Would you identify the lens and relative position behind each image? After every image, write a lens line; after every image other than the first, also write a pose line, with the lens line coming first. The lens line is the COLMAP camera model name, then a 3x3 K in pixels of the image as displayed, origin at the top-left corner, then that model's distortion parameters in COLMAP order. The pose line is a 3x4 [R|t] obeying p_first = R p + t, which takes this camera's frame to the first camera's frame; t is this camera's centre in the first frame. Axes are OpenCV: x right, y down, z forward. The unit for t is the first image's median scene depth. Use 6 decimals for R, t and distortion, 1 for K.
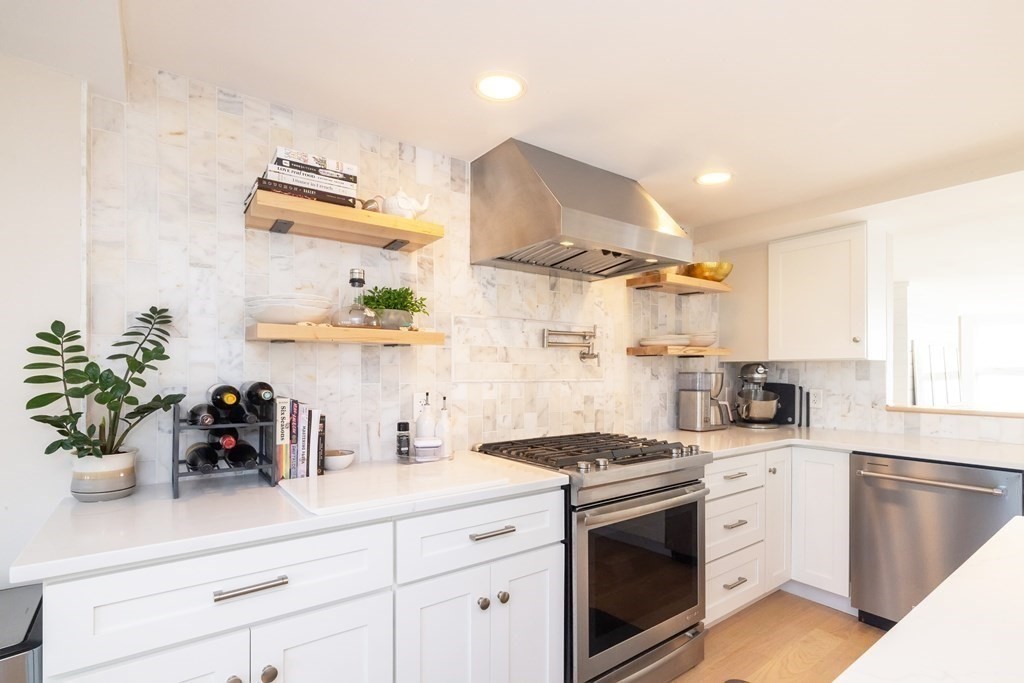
lens RADIAL K [[493.8, 0, 524.0], [0, 493.8, 370.5], [0, 0, 1]] dist [-0.001209, 0.000034]
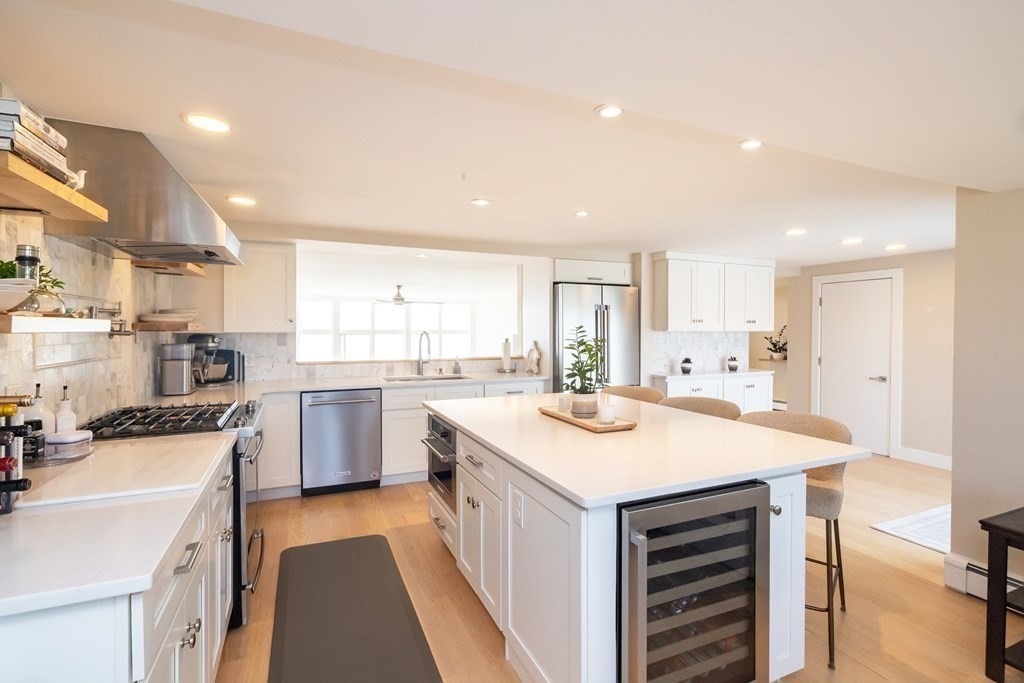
lens RADIAL K [[471.4, 0, 512.0], [0, 471.4, 341.5], [0, 0, 1]] dist [-0.000555, -0.000085]
pose [[0.216118, -0.027956, 0.975967, -0.880138], [-0.006423, 0.999528, 0.030054, -0.063746], [-0.976346, -0.012764, 0.215836, 0.010706]]
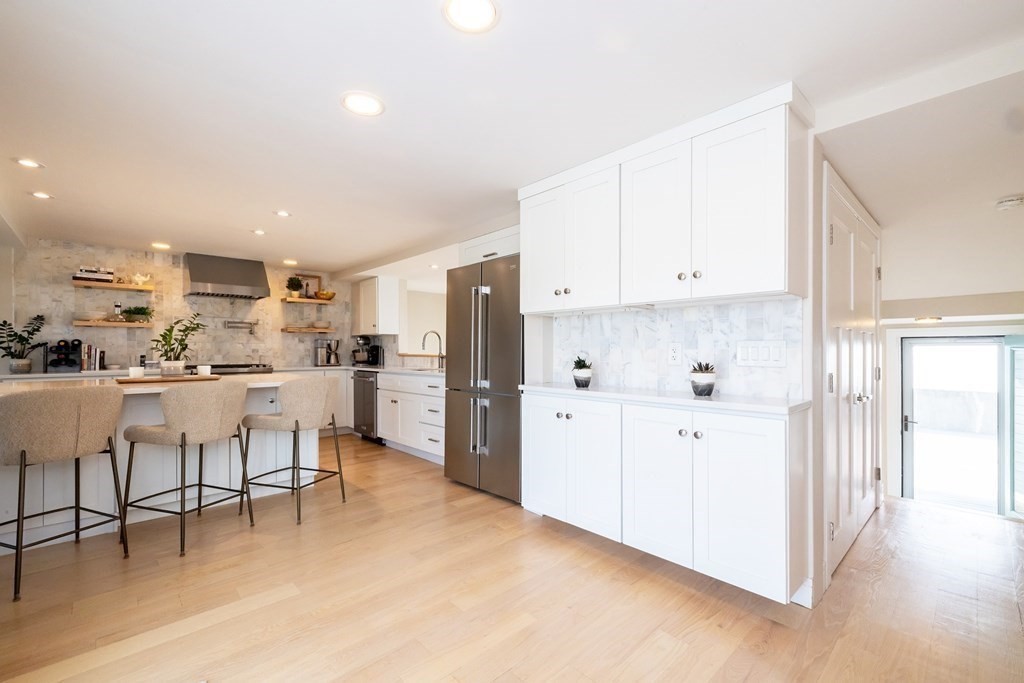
lens RADIAL K [[442.5, 0, 518.7], [0, 442.5, 352.0], [0, 0, 1]] dist [-0.002302, 0.000208]
pose [[0.992864, -0.001372, 0.119245, 1.592020], [0.000440, 0.999969, 0.007842, 0.069905], [-0.119252, -0.007734, 0.992834, -1.759825]]
